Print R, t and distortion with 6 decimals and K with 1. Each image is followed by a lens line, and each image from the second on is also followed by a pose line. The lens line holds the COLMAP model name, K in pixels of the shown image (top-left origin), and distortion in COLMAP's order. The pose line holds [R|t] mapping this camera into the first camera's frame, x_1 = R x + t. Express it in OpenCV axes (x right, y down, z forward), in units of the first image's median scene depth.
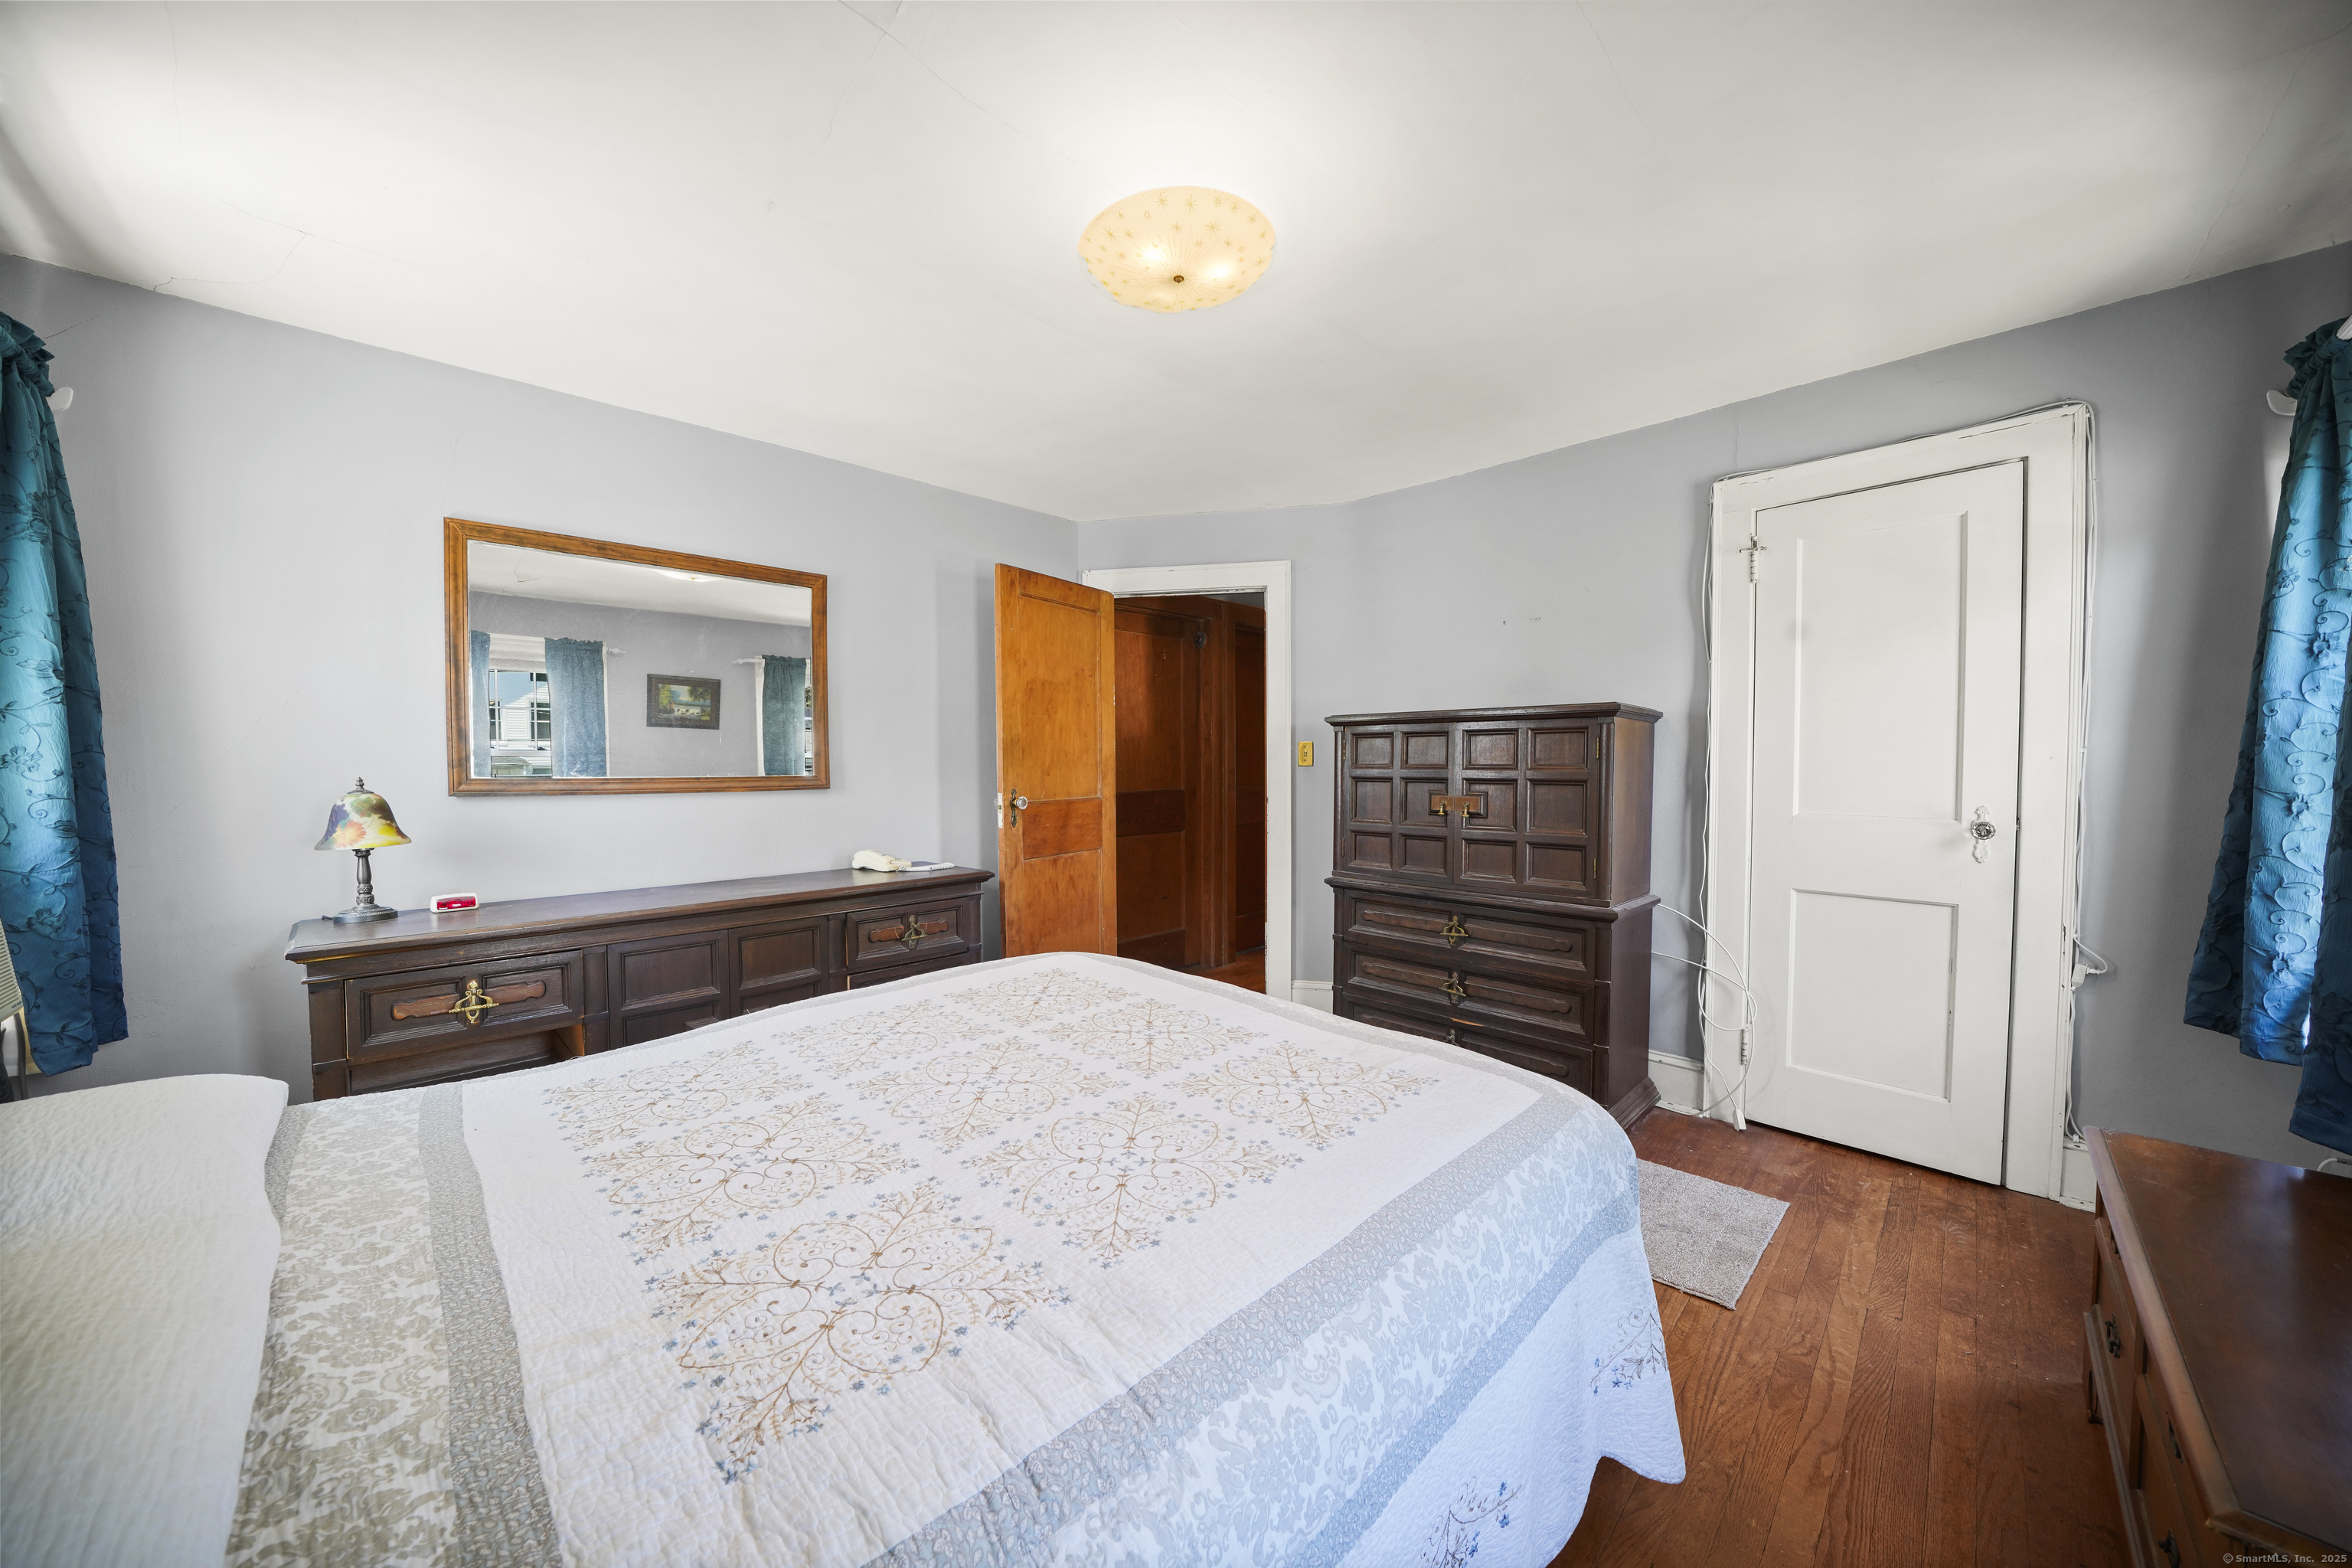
lens RADIAL K [[818.8, 0, 1179.1], [0, 818.8, 774.8], [0, 0, 1]] dist [-0.006032, 0.000052]
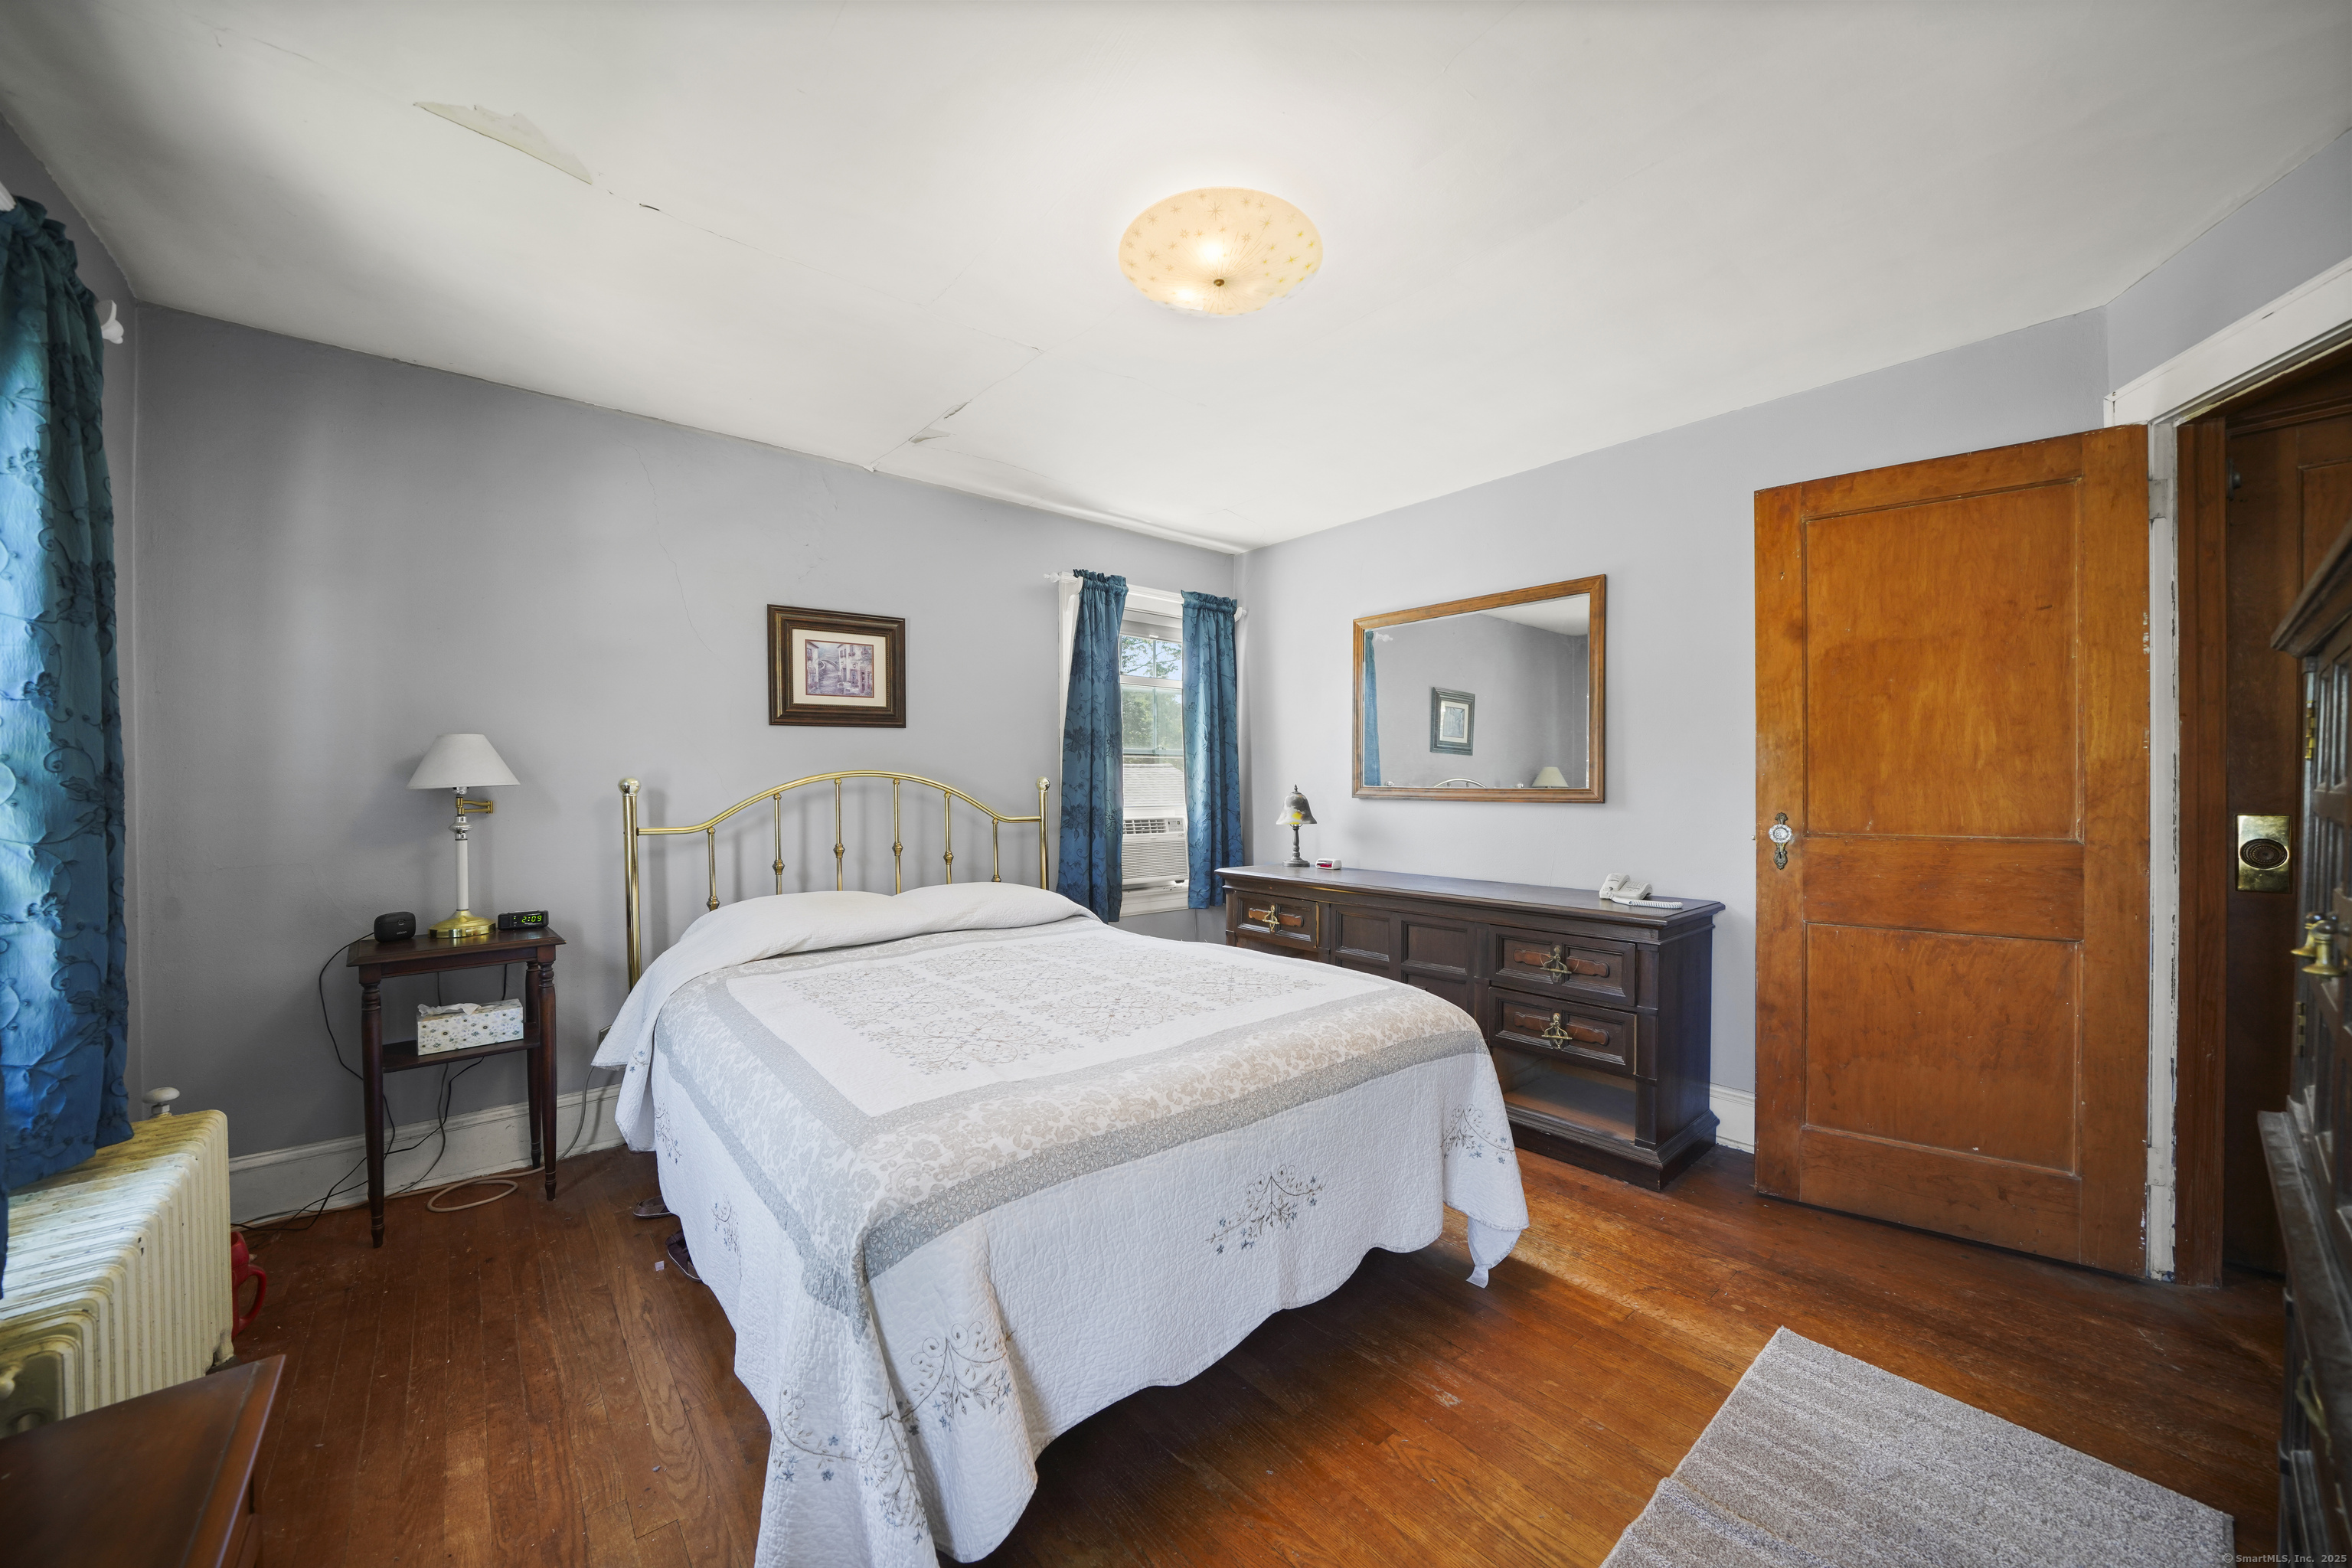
lens RADIAL K [[877.5, 0, 1176.0], [0, 877.5, 784.0], [0, 0, 1]] dist [-0.021927, 0.003669]
pose [[-0.100651, 0.008246, -0.994888, 0.668113], [-0.011212, 0.999893, 0.009422, -0.009598], [0.994859, 0.012103, -0.100547, 0.675032]]
